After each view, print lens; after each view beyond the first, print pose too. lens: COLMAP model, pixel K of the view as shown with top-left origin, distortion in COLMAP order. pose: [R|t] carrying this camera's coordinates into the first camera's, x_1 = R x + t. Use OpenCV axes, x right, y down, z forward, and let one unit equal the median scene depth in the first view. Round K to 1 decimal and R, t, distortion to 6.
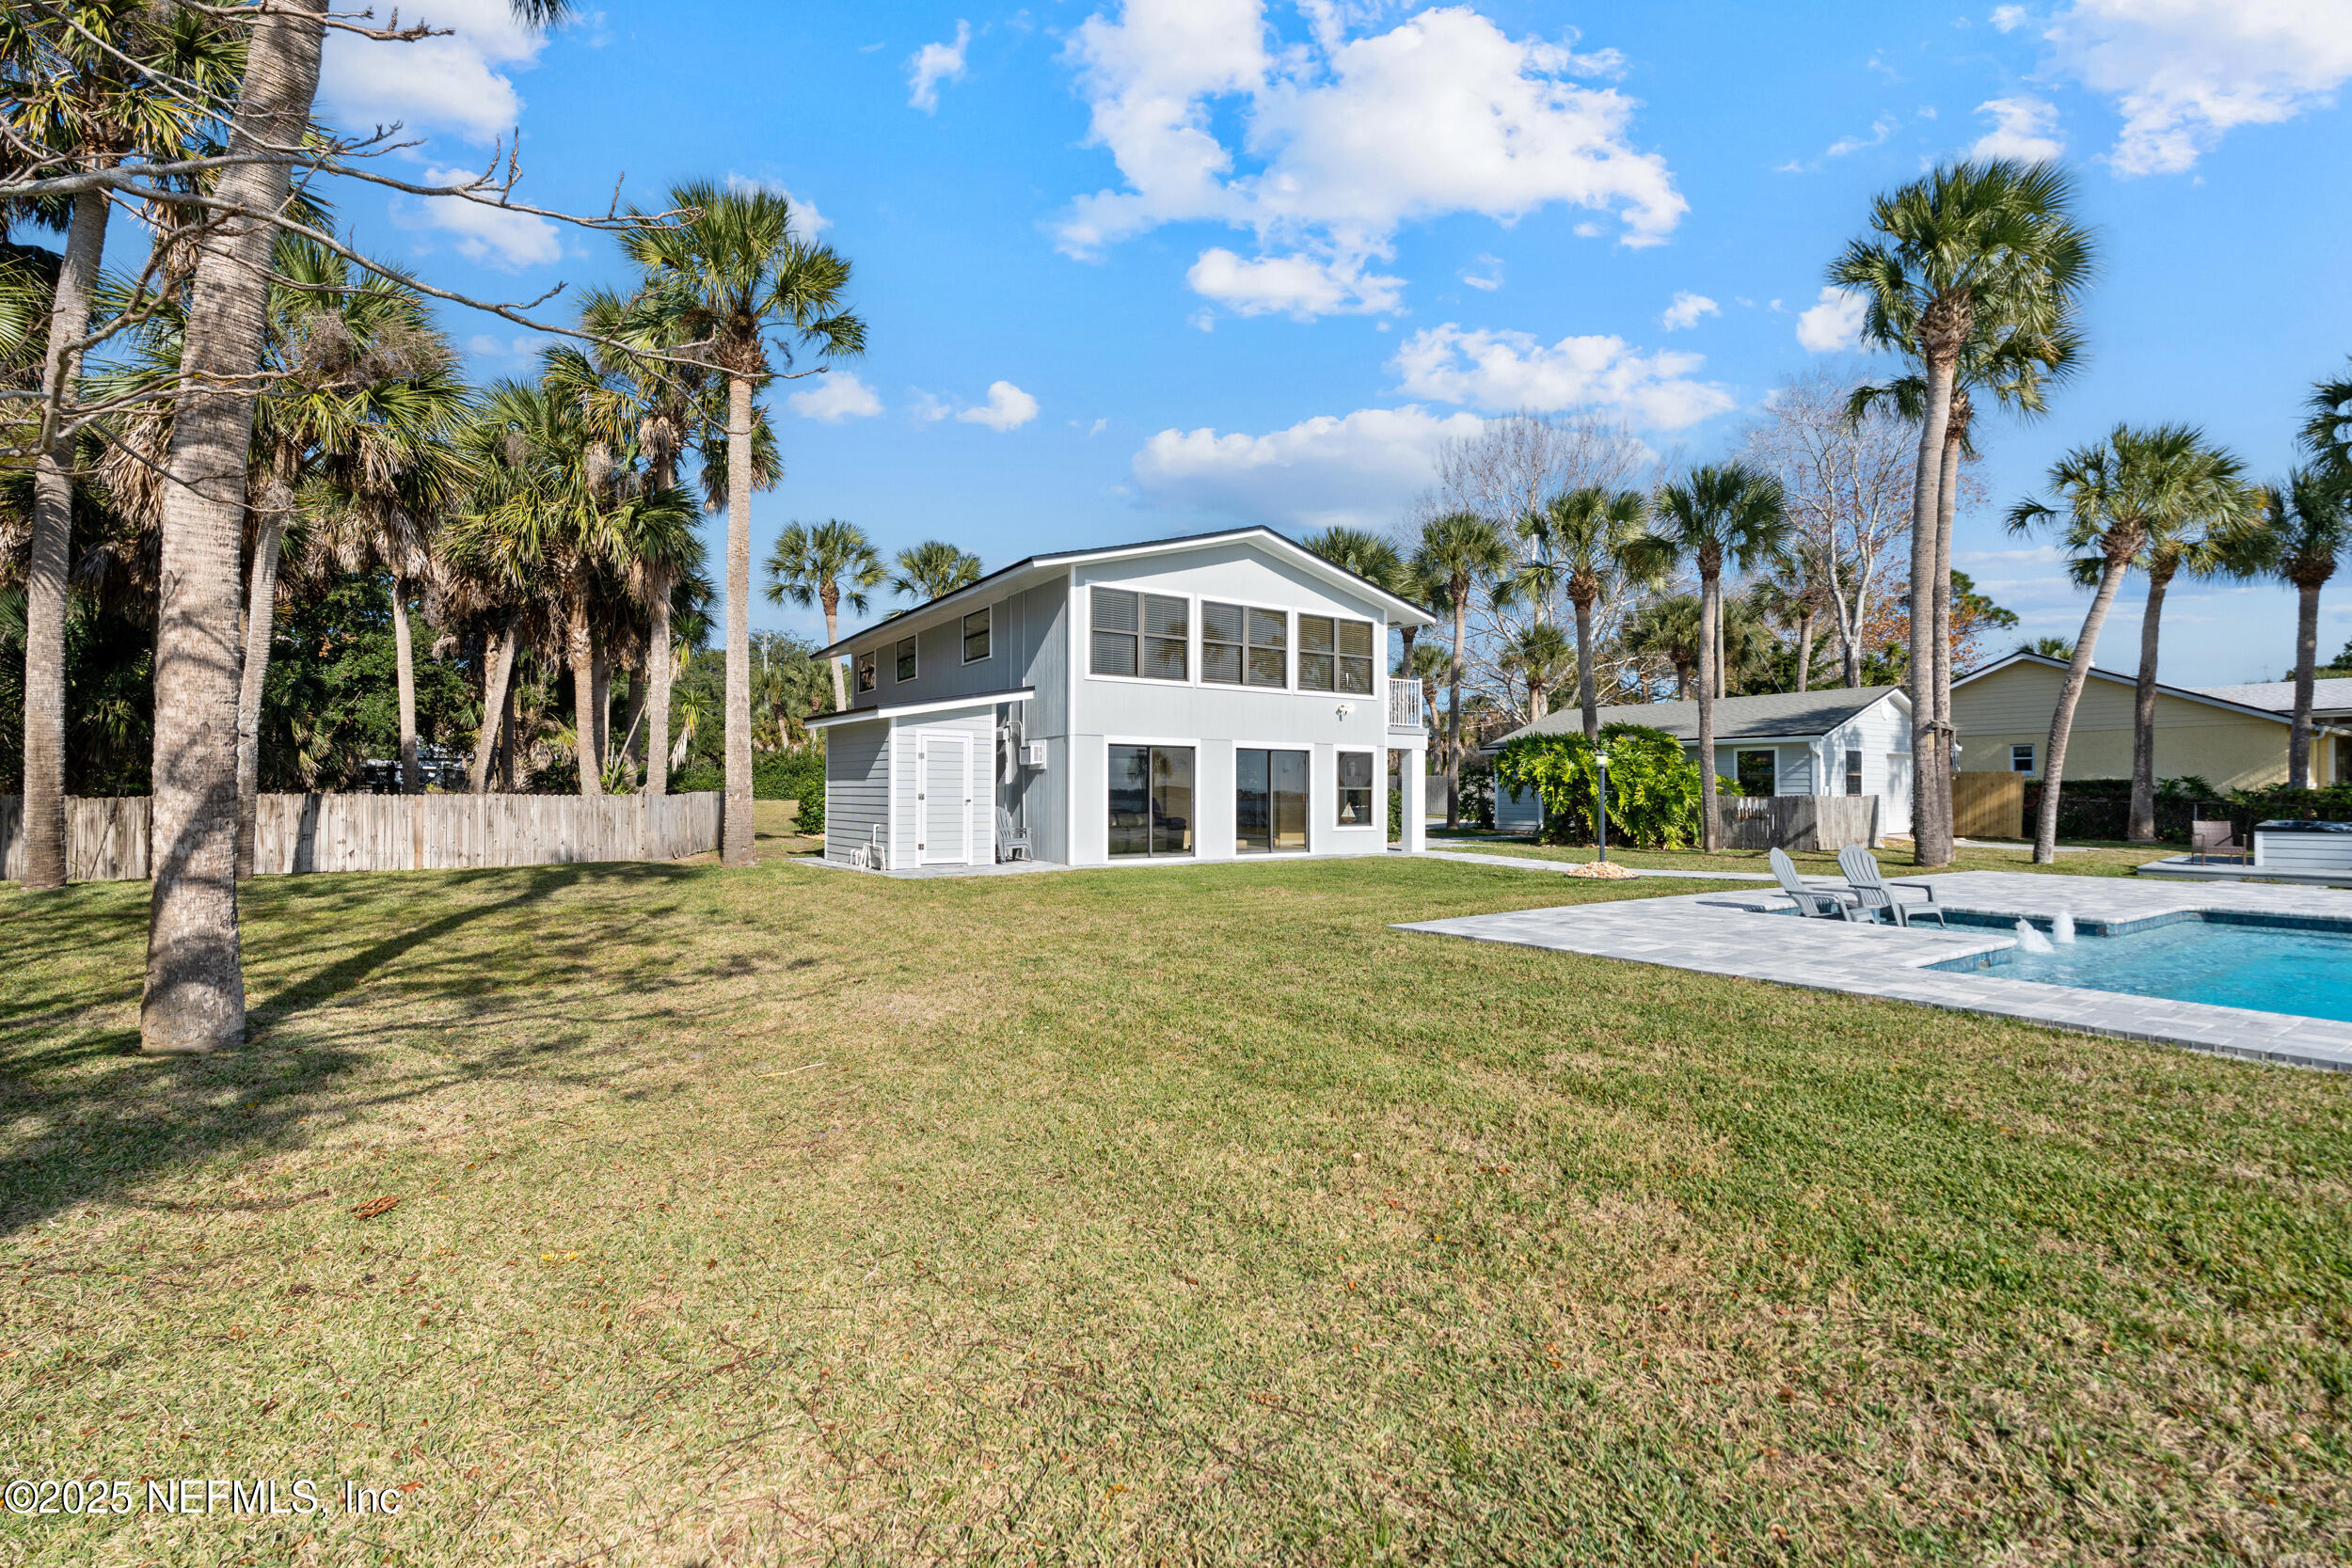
lens RADIAL K [[1030.8, 0, 1175.7], [0, 1030.8, 781.8], [0, 0, 1]] dist [-0.003317, -0.000041]
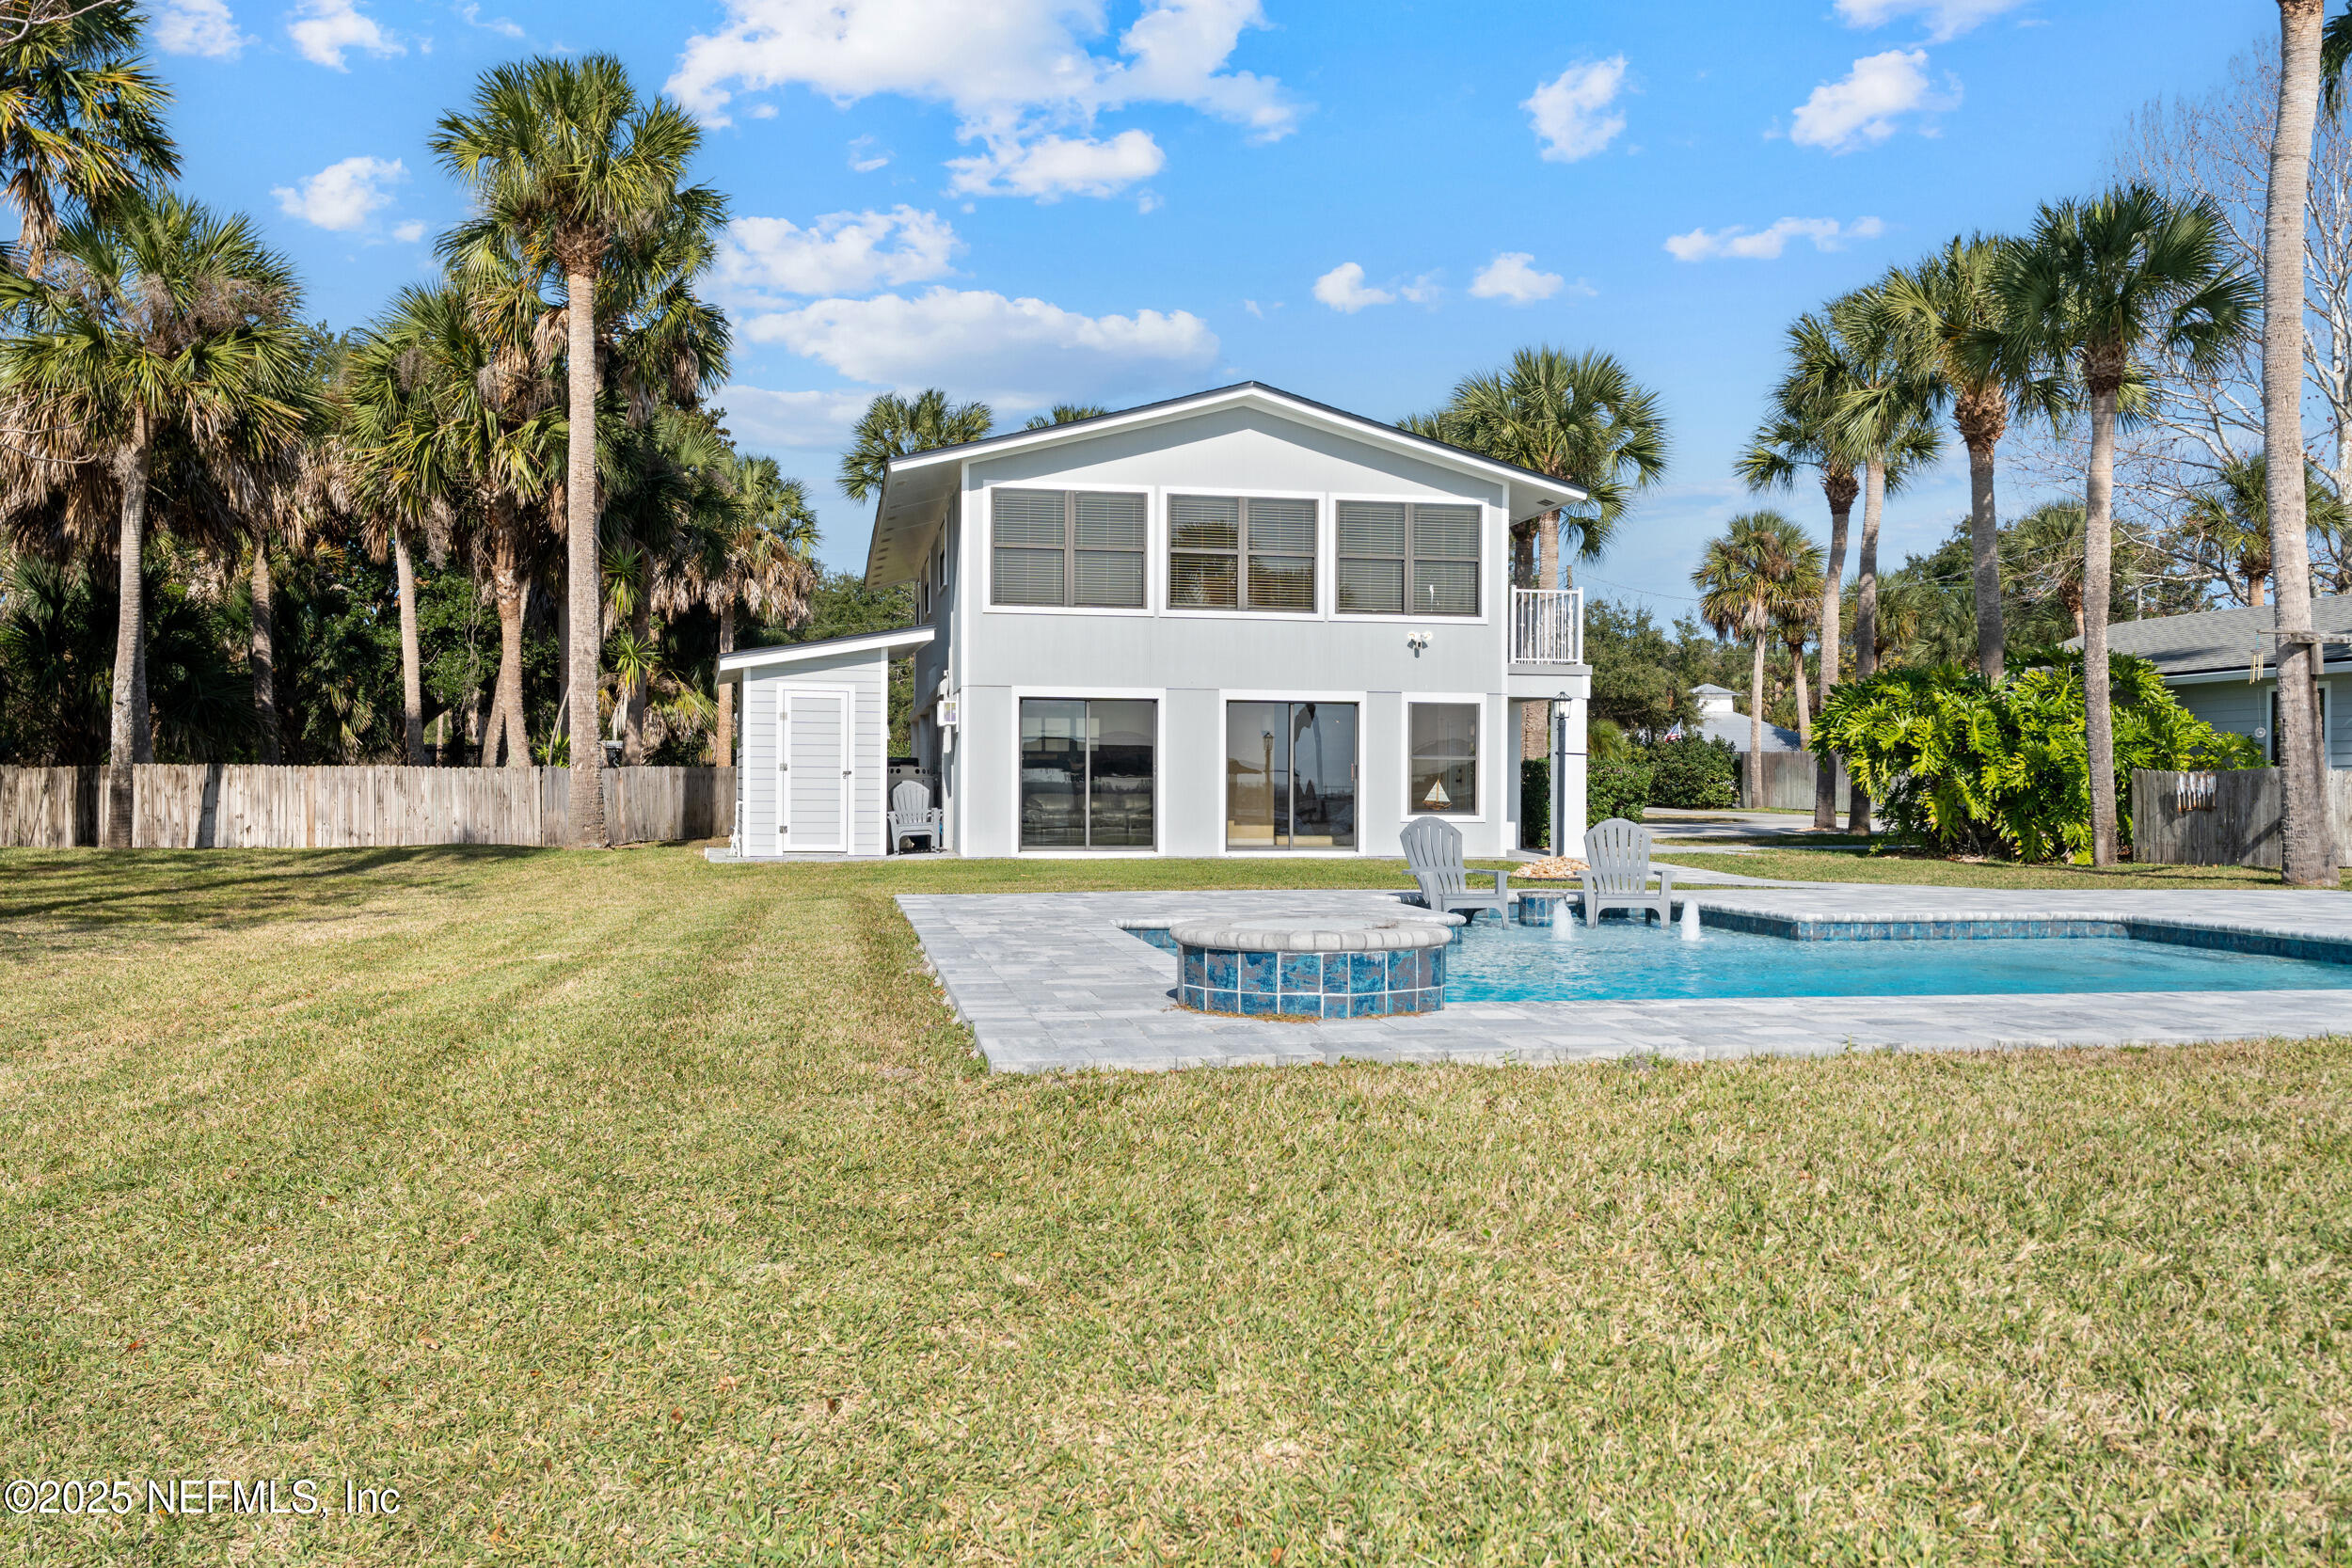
lens RADIAL K [[1882.5, 0, 1174.2], [0, 1882.5, 792.6], [0, 0, 1]] dist [0.001481, -0.005245]
pose [[0.920484, 0.002395, -0.390773, 0.540087], [0.001401, 0.999955, 0.009429, 0.018639], [0.390778, -0.009227, 0.920439, -0.203696]]
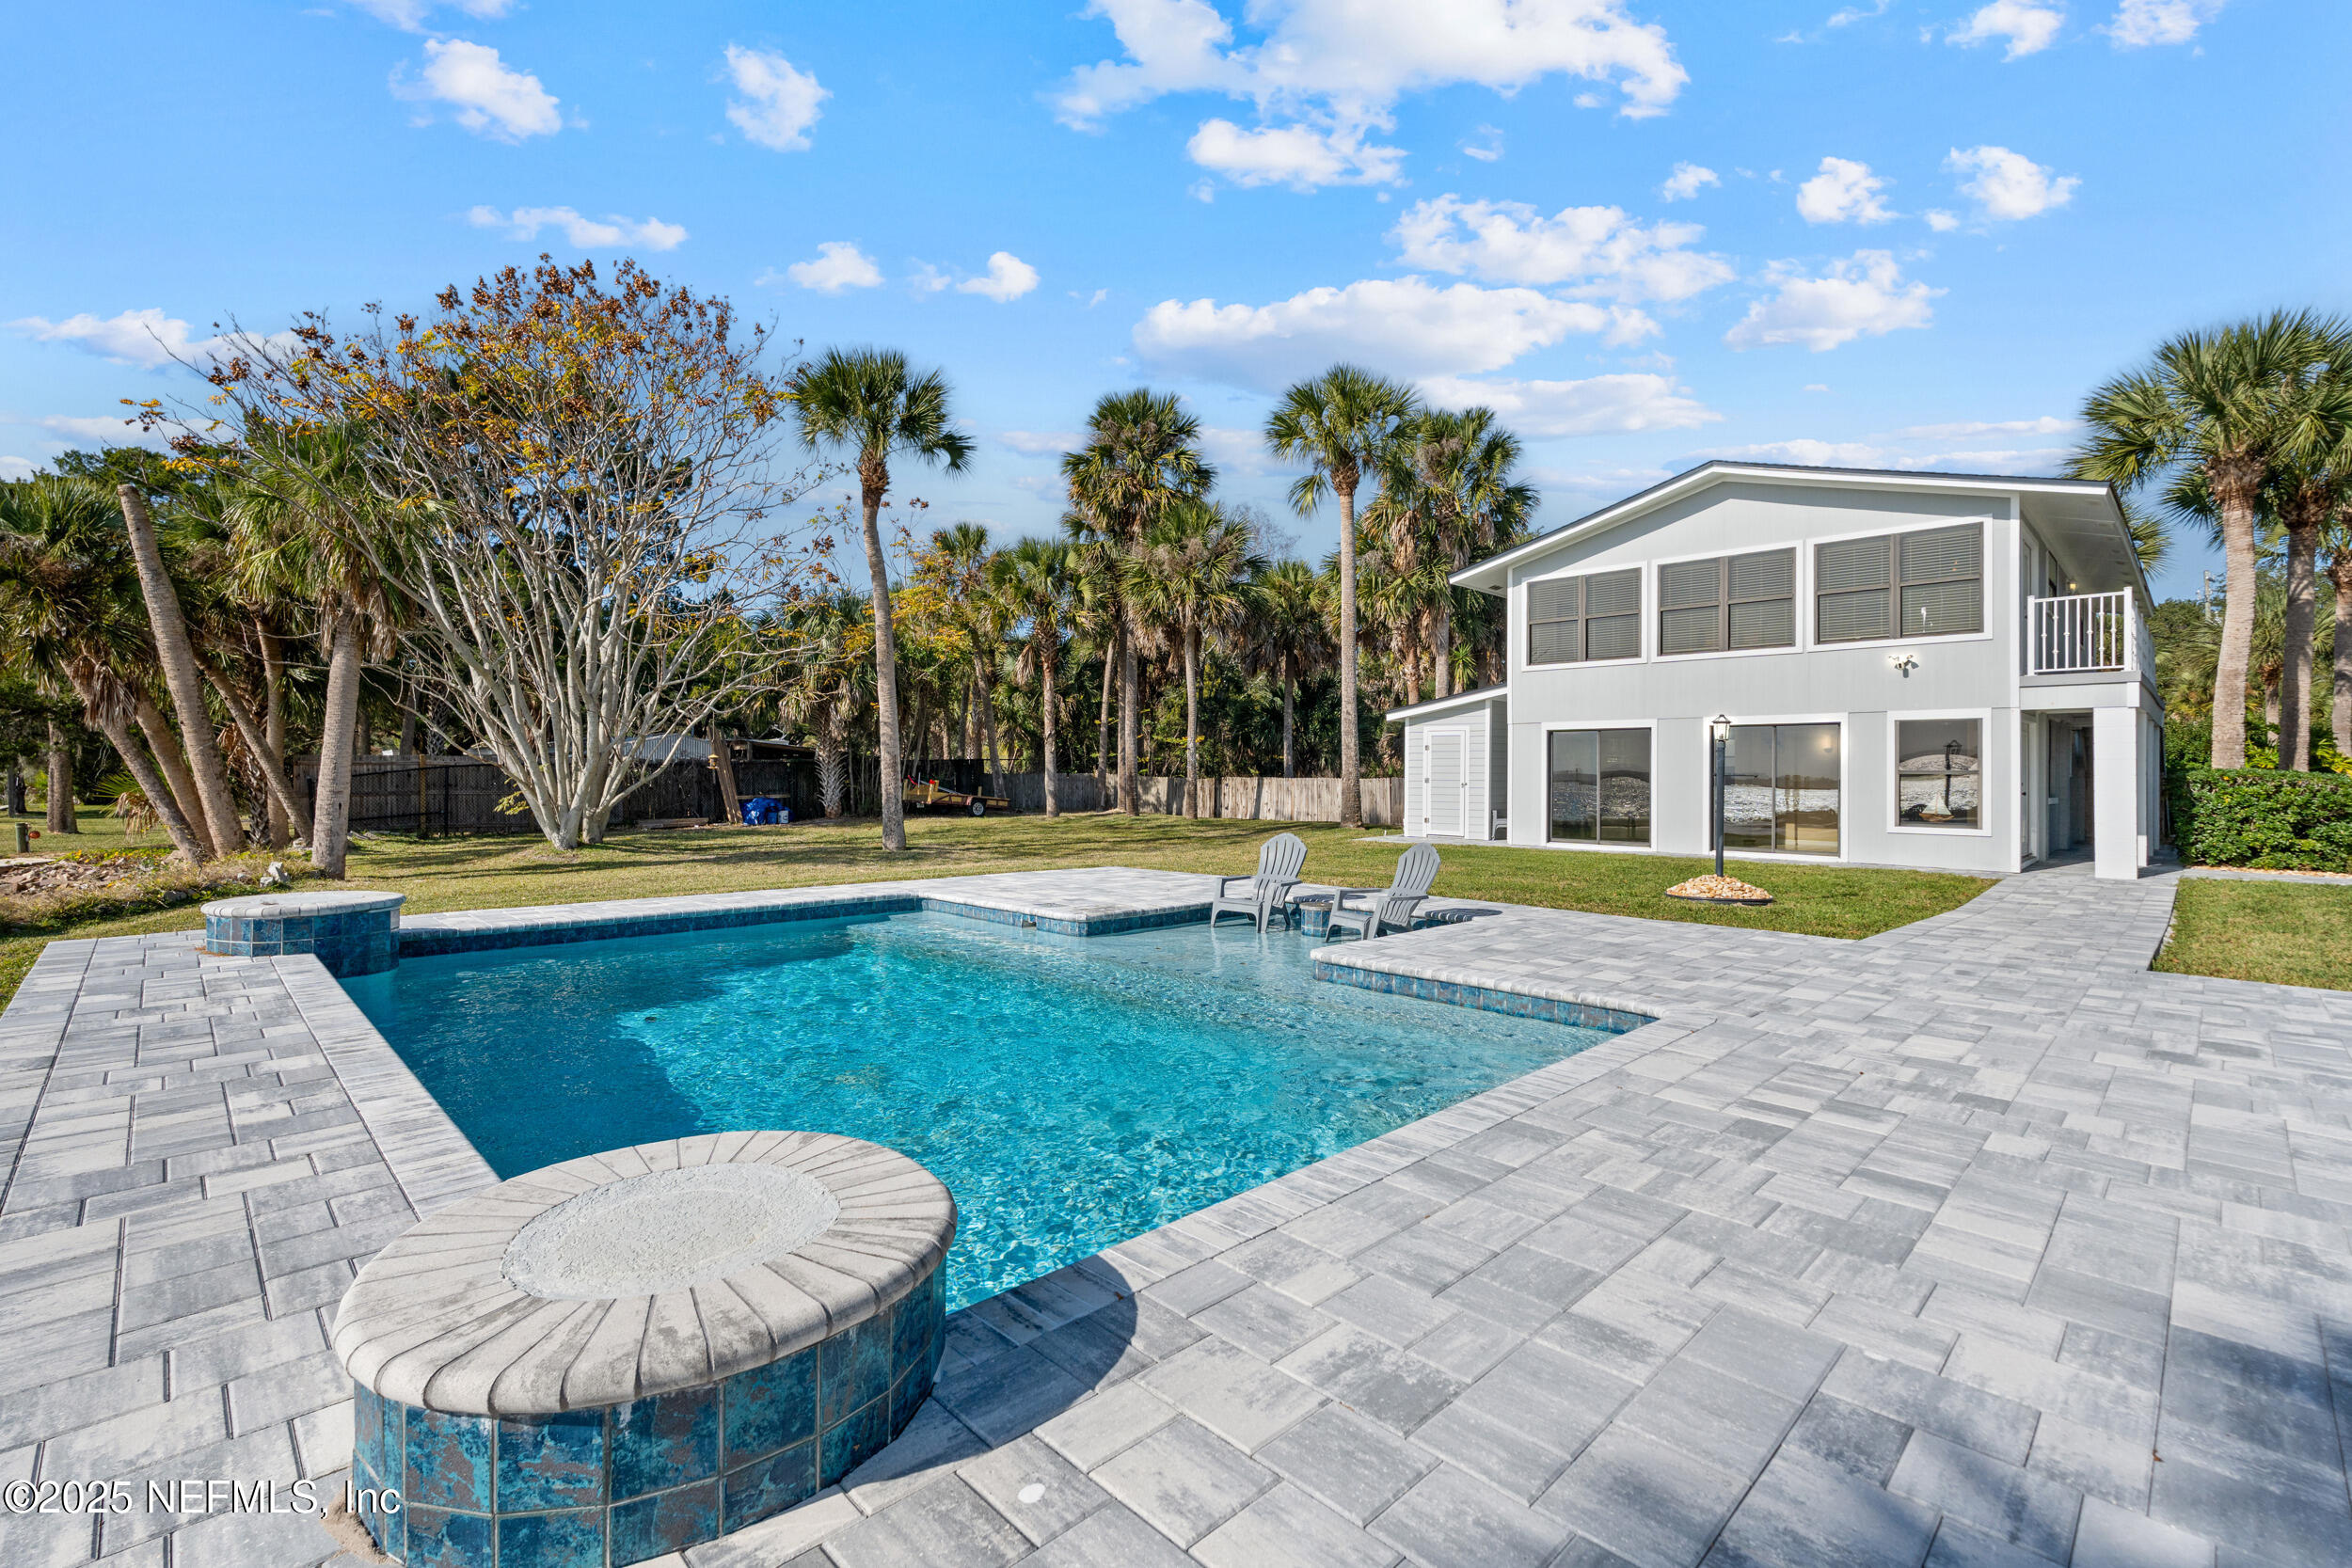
lens RADIAL K [[1030.8, 0, 1176.1], [0, 1030.8, 773.1], [0, 0, 1]] dist [-0.003317, -0.000041]
pose [[0.192671, -0.004474, -0.981253, 0.830255], [0.002077, 0.999989, -0.004152, 0.009167], [0.981261, -0.001238, 0.192678, 0.408449]]
